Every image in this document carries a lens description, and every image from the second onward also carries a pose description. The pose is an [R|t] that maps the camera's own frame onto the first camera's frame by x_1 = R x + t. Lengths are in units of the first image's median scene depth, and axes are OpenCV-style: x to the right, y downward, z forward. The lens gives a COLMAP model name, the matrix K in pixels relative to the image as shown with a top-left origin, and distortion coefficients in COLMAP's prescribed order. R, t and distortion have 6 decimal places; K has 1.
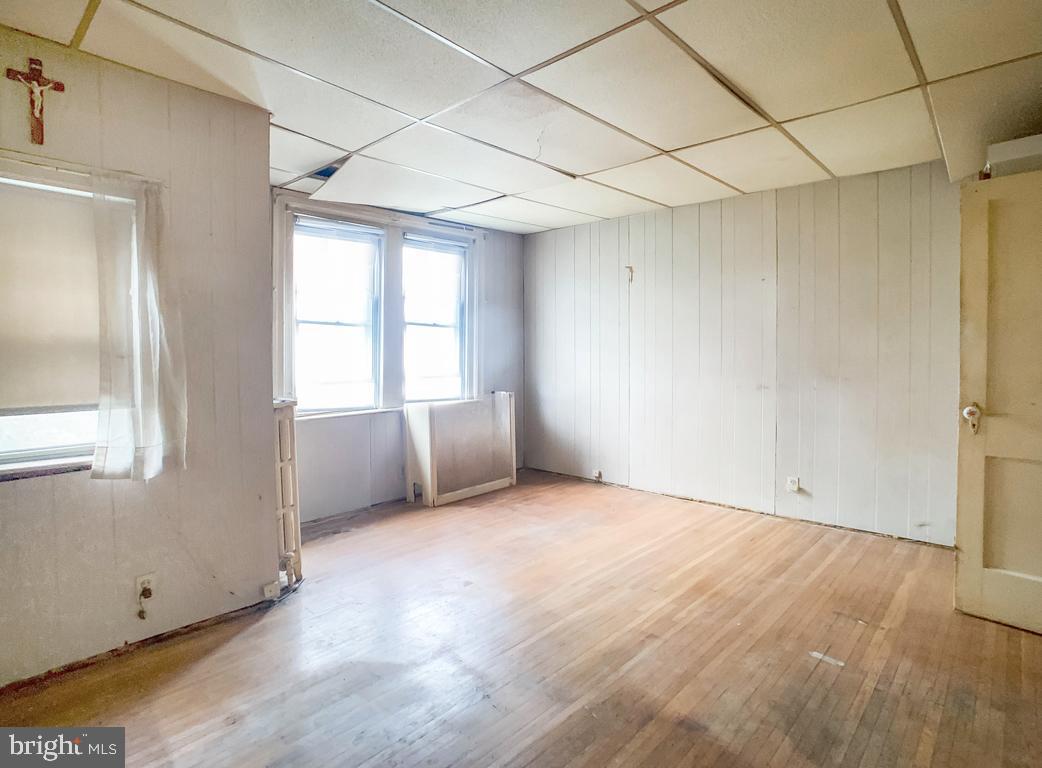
lens RADIAL K [[558.8, 0, 523.0], [0, 558.8, 350.9], [0, 0, 1]] dist [-0.045119, 0.020151]
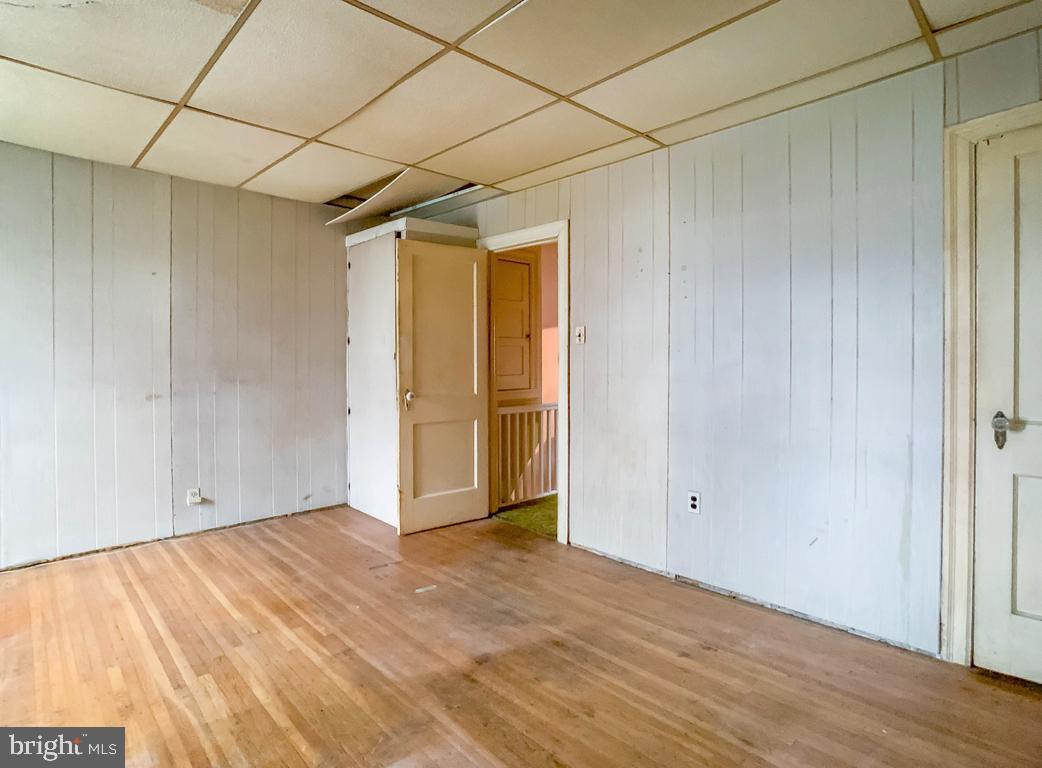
lens RADIAL K [[552.1, 0, 534.8], [0, 552.1, 365.0], [0, 0, 1]] dist [-0.035914, 0.000261]
pose [[0.048626, -0.014907, 0.998706, -0.621520], [0.002754, 0.999887, 0.014791, 0.006159], [-0.998813, 0.002032, 0.048661, 0.570501]]
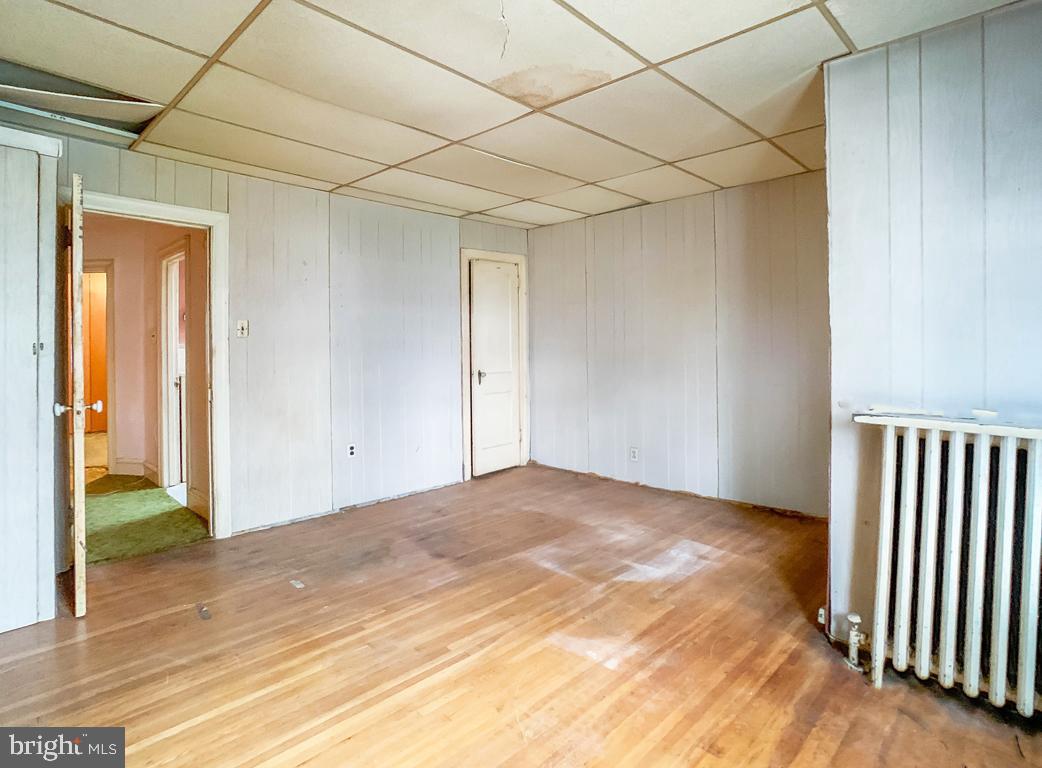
lens RADIAL K [[558.8, 0, 523.0], [0, 558.8, 350.9], [0, 0, 1]] dist [-0.045119, 0.020151]
pose [[-0.999945, 0.001637, 0.010348, 0.005188], [0.001723, 0.999964, 0.008307, 0.000335], [-0.010334, 0.008324, -0.999912, 1.938893]]
